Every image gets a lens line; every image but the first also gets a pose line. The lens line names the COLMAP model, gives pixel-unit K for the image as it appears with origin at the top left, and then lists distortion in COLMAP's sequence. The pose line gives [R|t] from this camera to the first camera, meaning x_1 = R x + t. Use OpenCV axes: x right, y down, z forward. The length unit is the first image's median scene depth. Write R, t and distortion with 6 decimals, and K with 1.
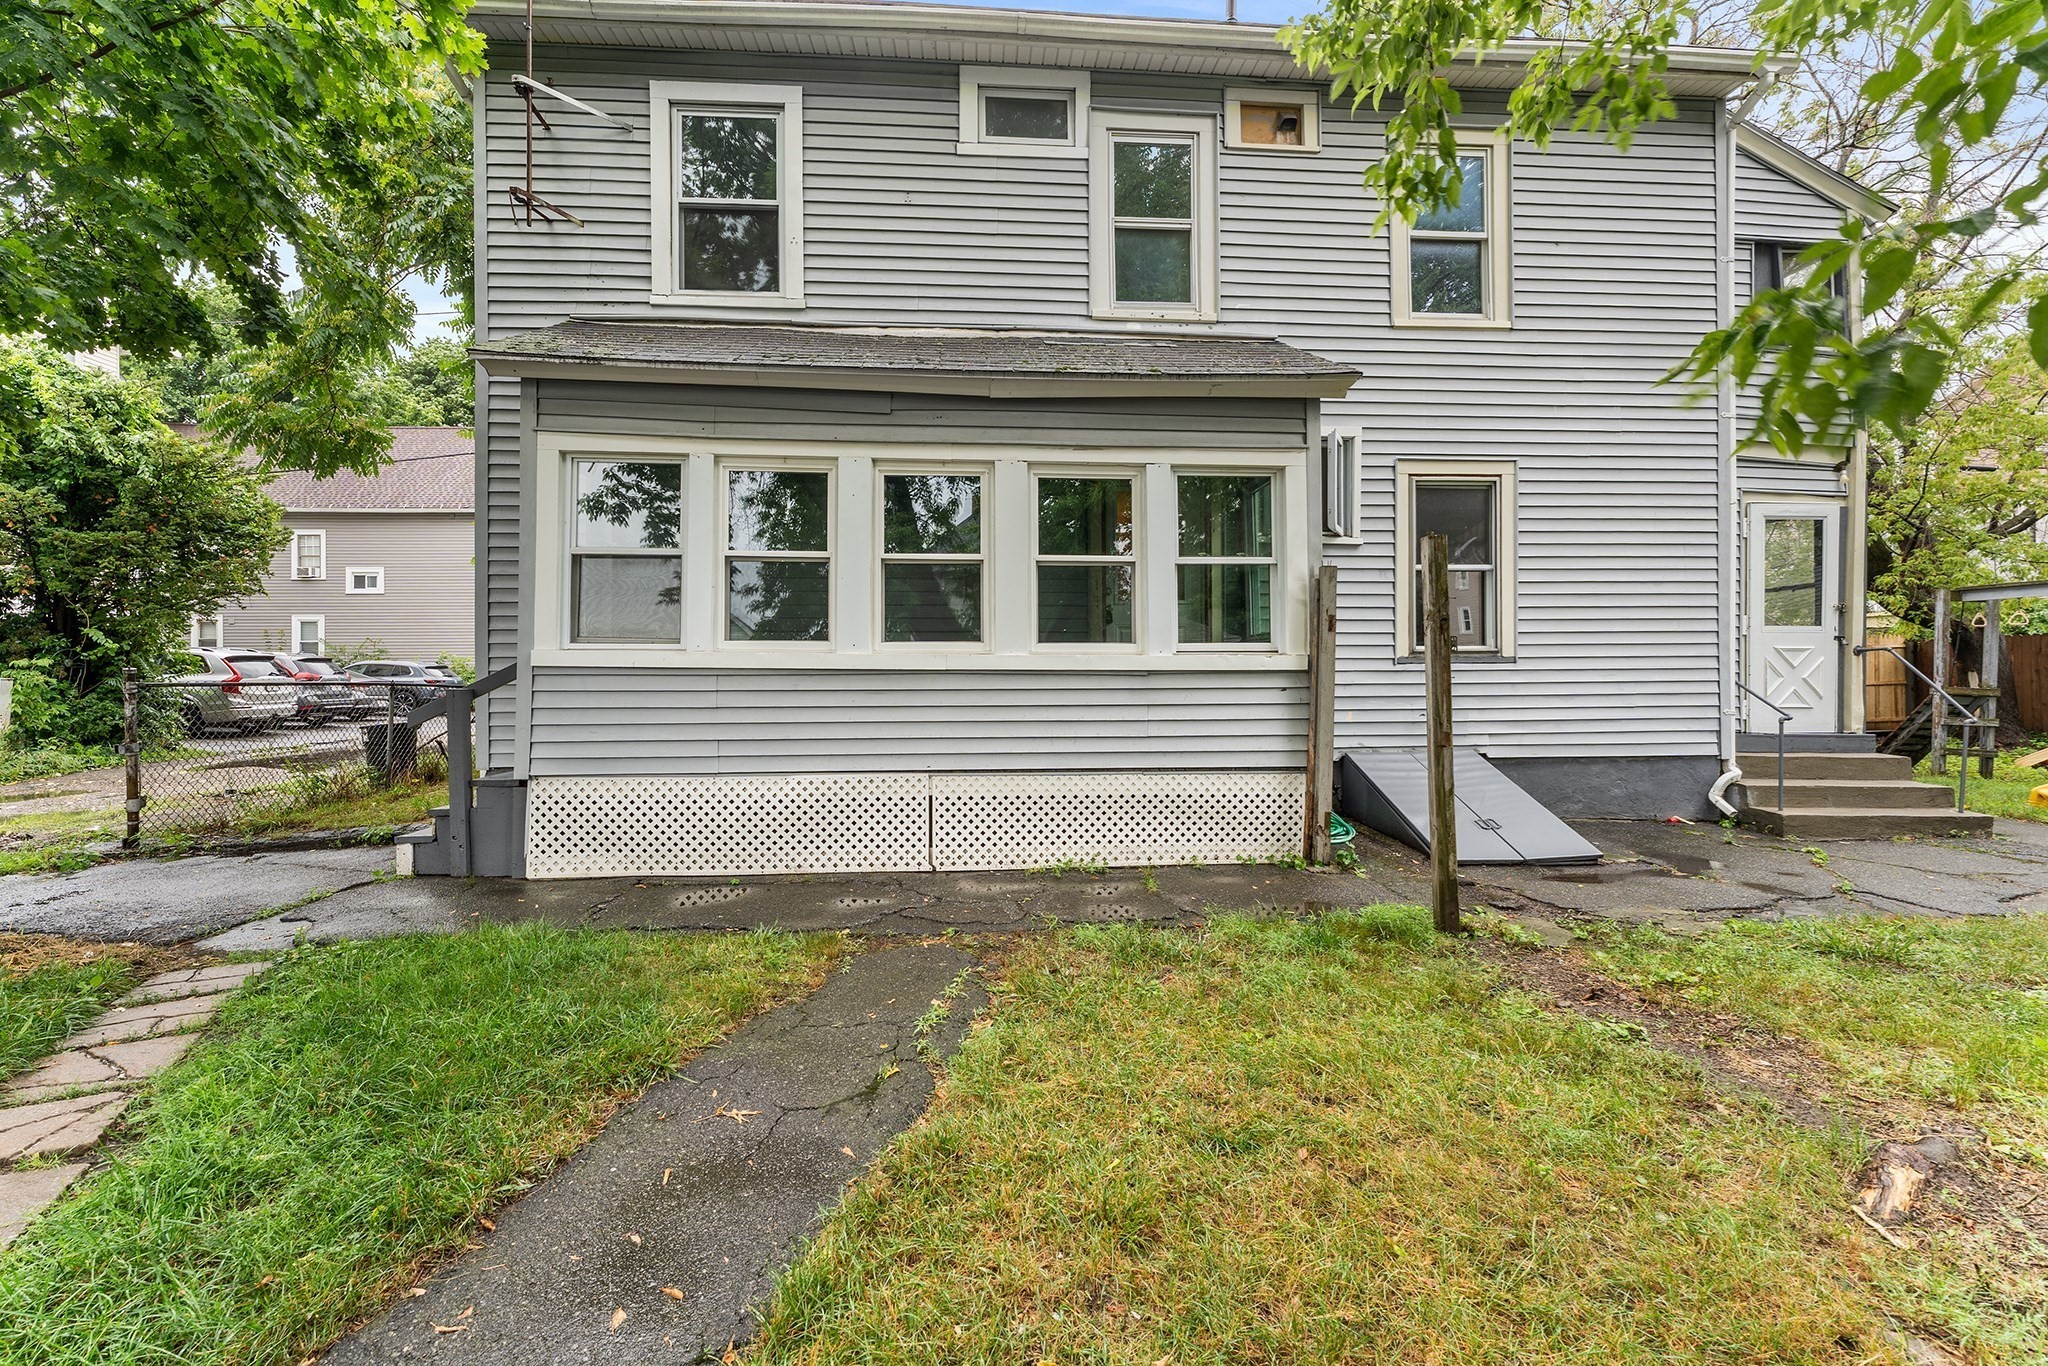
lens RADIAL K [[863.4, 0, 1021.1], [0, 863.4, 667.5], [0, 0, 1]] dist [-0.004431, -0.000041]
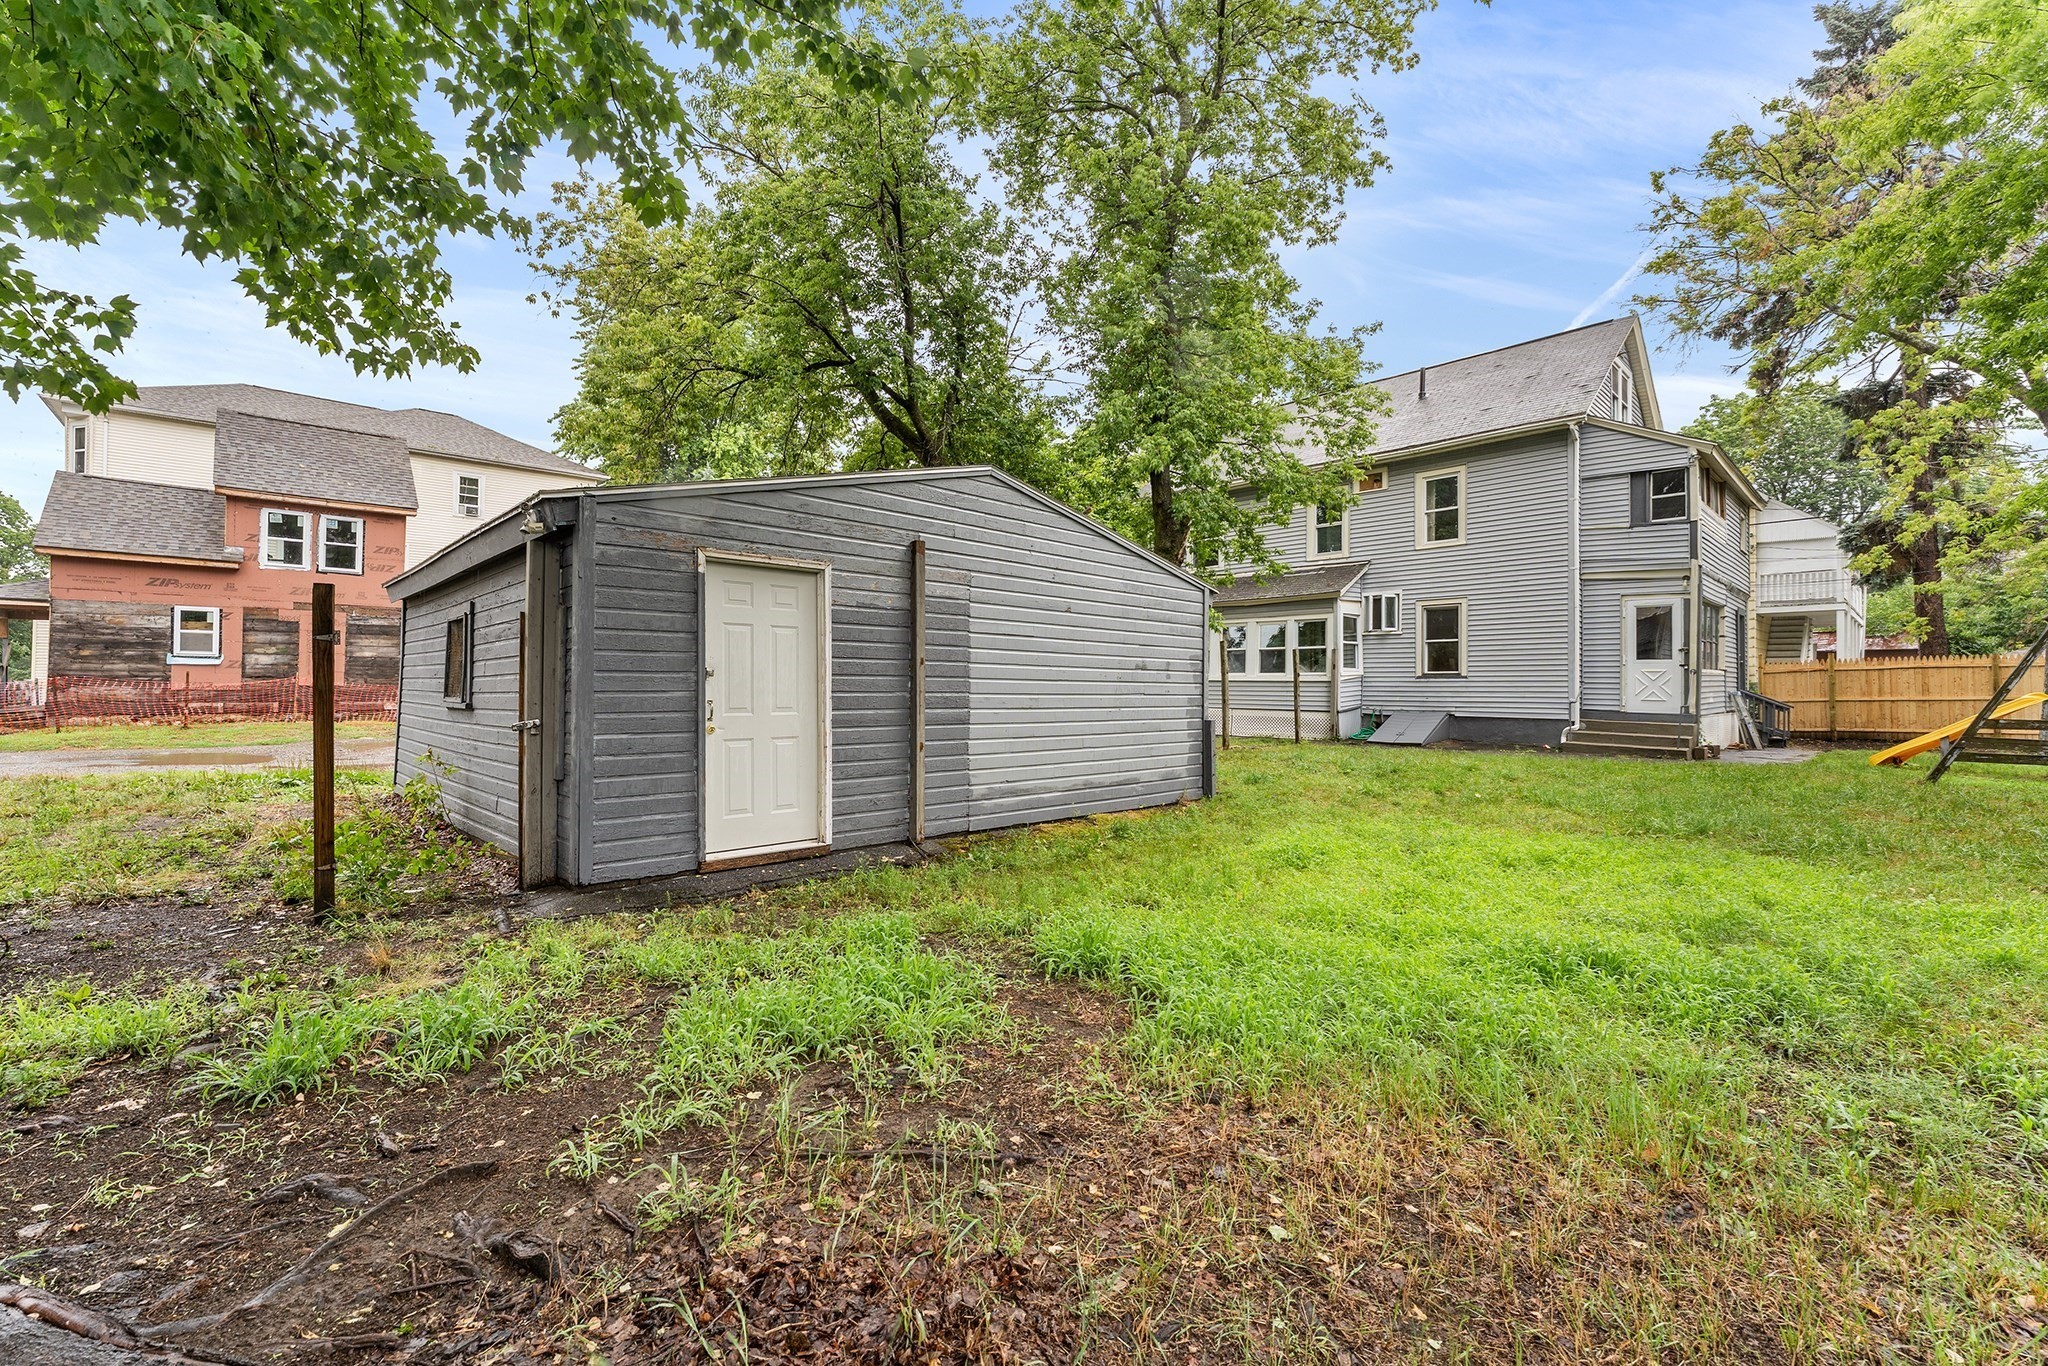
lens RADIAL K [[863.4, 0, 1011.2], [0, 863.4, 673.8], [0, 0, 1]] dist [-0.004431, -0.000041]
pose [[0.635253, -0.004868, -0.772289, 1.658036], [-0.004698, 0.999937, -0.010168, 0.012720], [0.772290, 0.010088, 0.635190, -1.594054]]
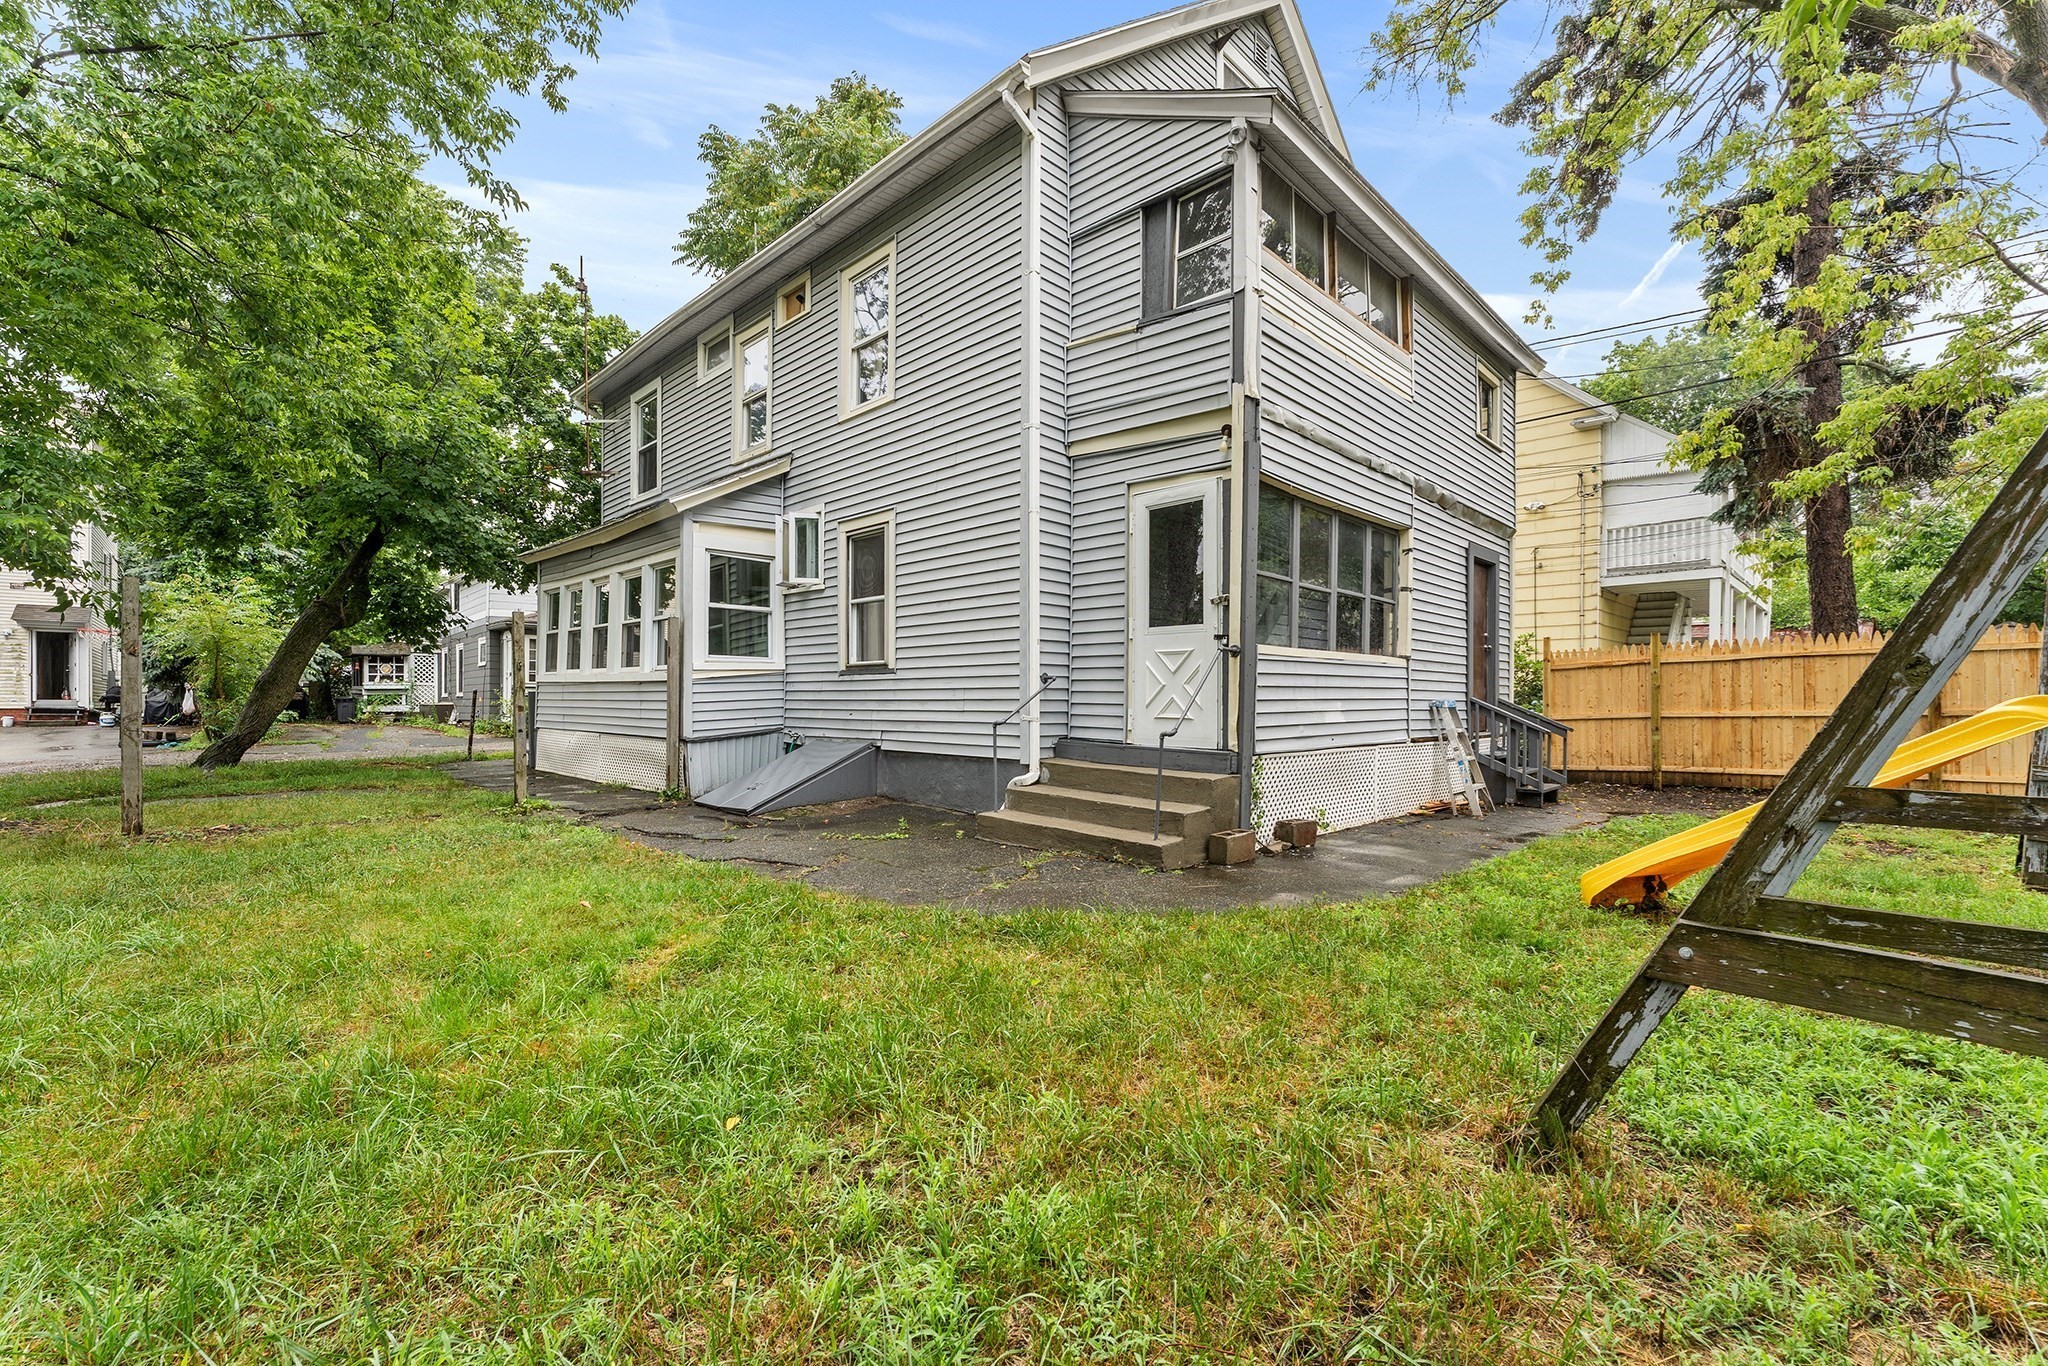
lens RADIAL K [[863.4, 0, 1028.3], [0, 863.4, 701.0], [0, 0, 1]] dist [-0.004431, -0.000041]
pose [[0.660657, 0.005696, -0.750667, 1.617187], [-0.004382, 0.999983, 0.003731, 0.028205], [0.750675, 0.000825, 0.660671, 0.336364]]
